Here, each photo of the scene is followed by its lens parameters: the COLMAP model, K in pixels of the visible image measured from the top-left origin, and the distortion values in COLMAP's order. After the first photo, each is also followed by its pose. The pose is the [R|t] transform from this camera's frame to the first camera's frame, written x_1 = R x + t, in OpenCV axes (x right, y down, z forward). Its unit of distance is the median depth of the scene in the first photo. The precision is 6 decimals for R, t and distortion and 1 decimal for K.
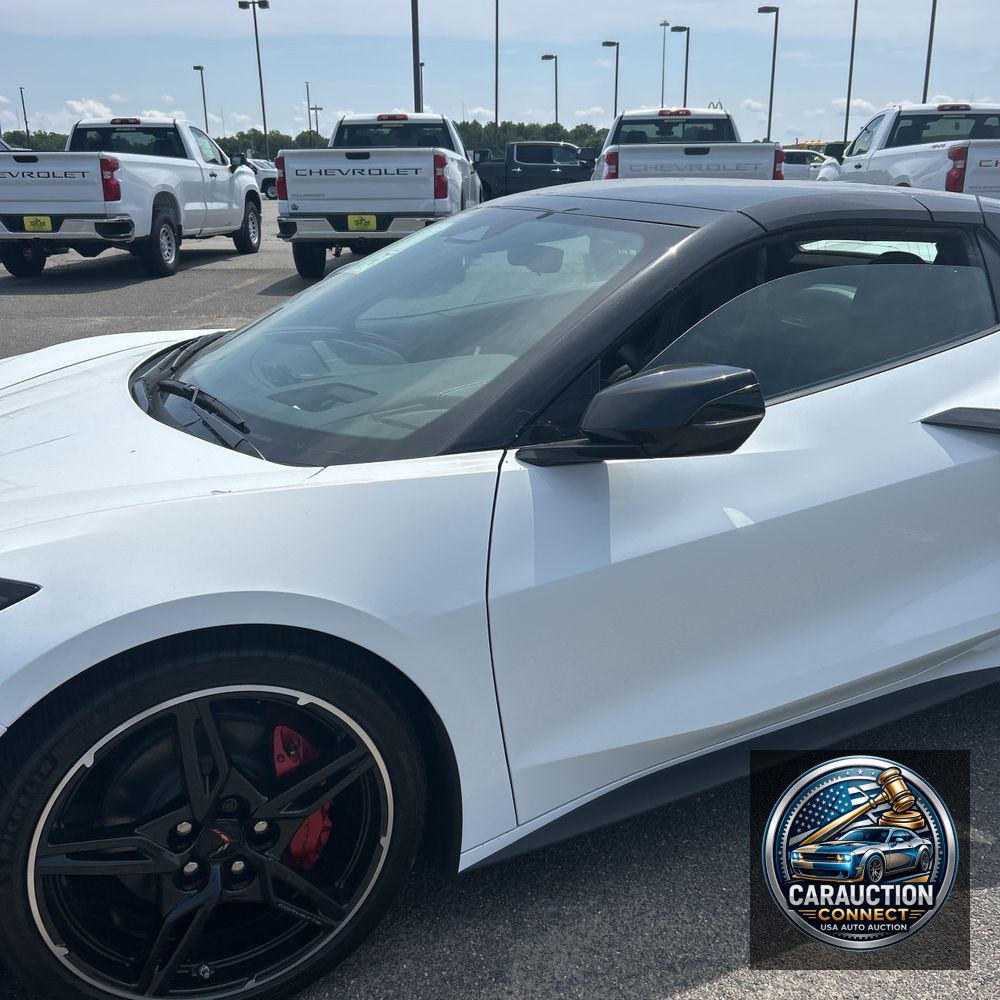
lens RADIAL K [[1034.1, 0, 485.4], [0, 1034.1, 503.9], [0, 0, 1]] dist [0.099581, -0.205852]
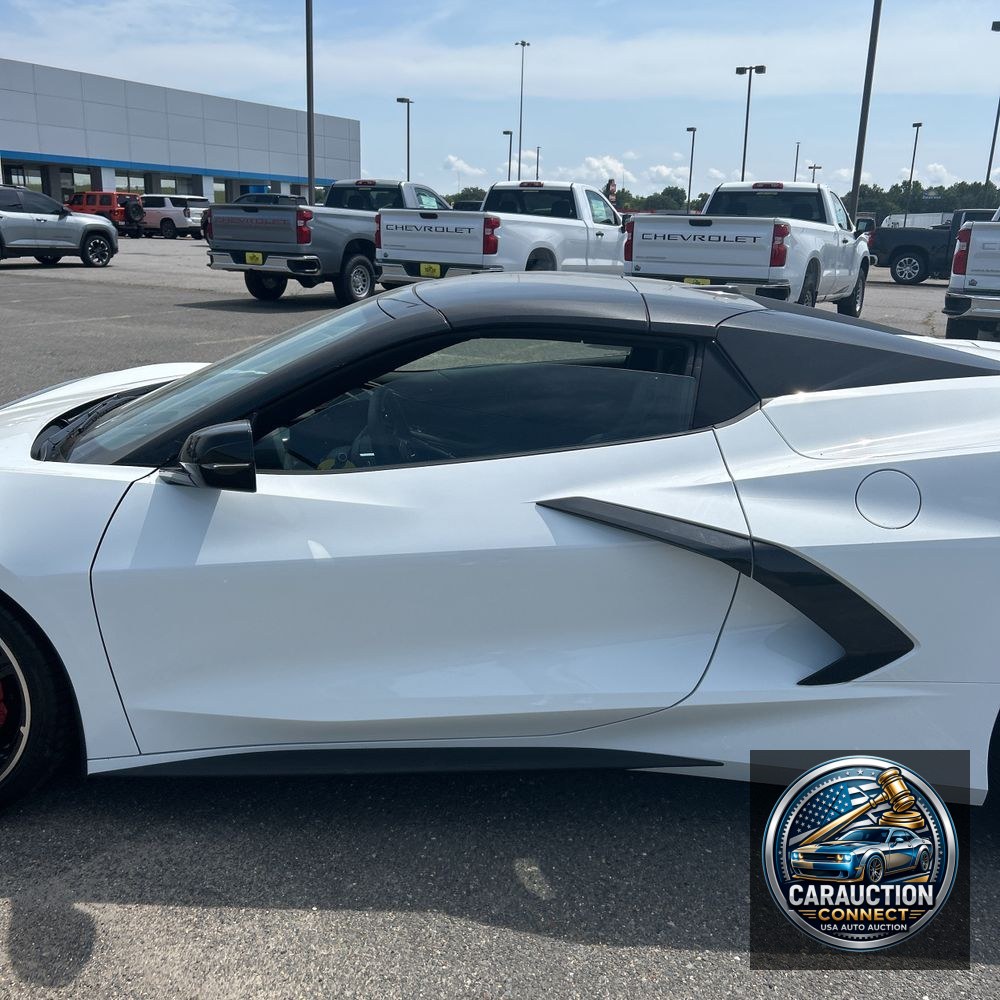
lens RADIAL K [[1027.2, 0, 492.9], [0, 1027.2, 509.3], [0, 0, 1]] dist [0.034468, -0.029267]
pose [[0.900437, 0.152102, -0.407527, 0.149718], [-0.168316, 0.985725, -0.003992, -0.010725], [0.401102, 0.072188, 0.913185, -0.006636]]
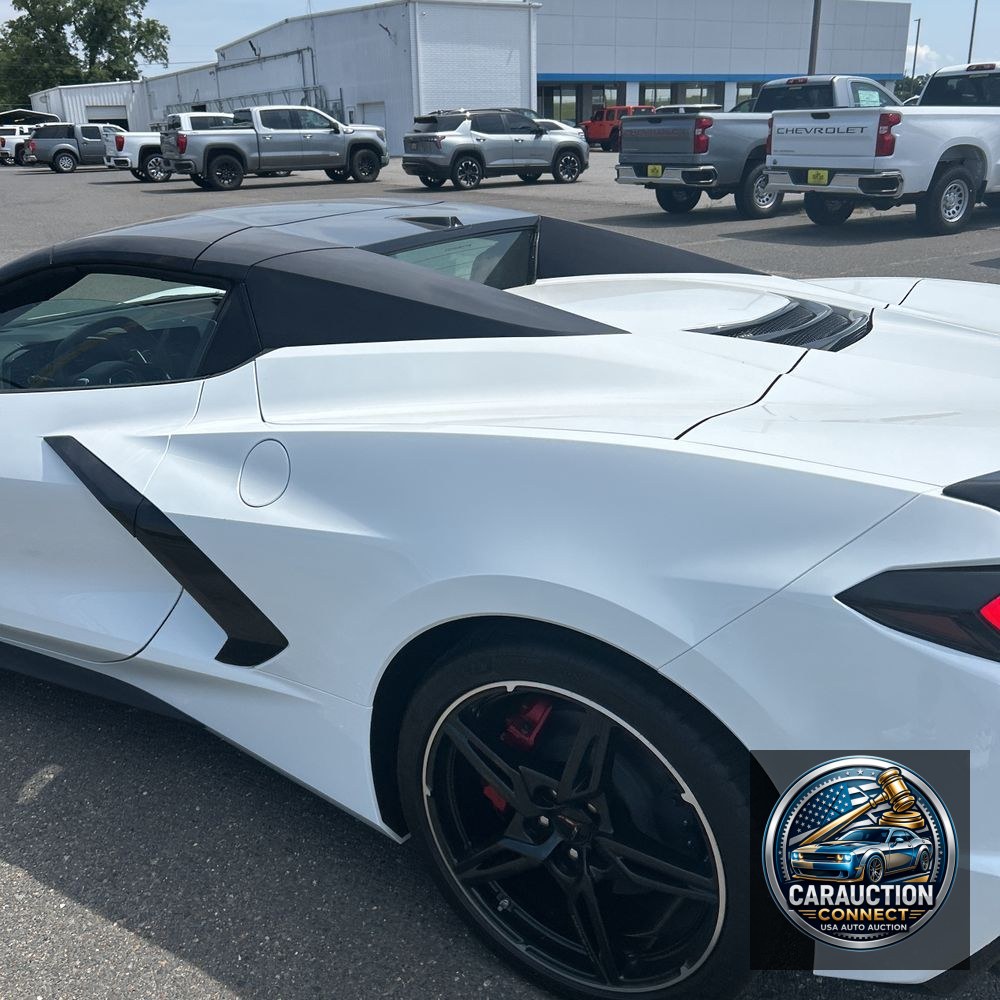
lens RADIAL K [[1008.8, 0, 476.2], [0, 1008.8, 502.9], [0, 0, 1]] dist [0.064824, -0.053681]
pose [[0.558586, 0.285227, -0.778862, 0.288596], [-0.233735, 0.955089, 0.182132, -0.059647], [0.795832, 0.080311, 0.600168, 0.127168]]
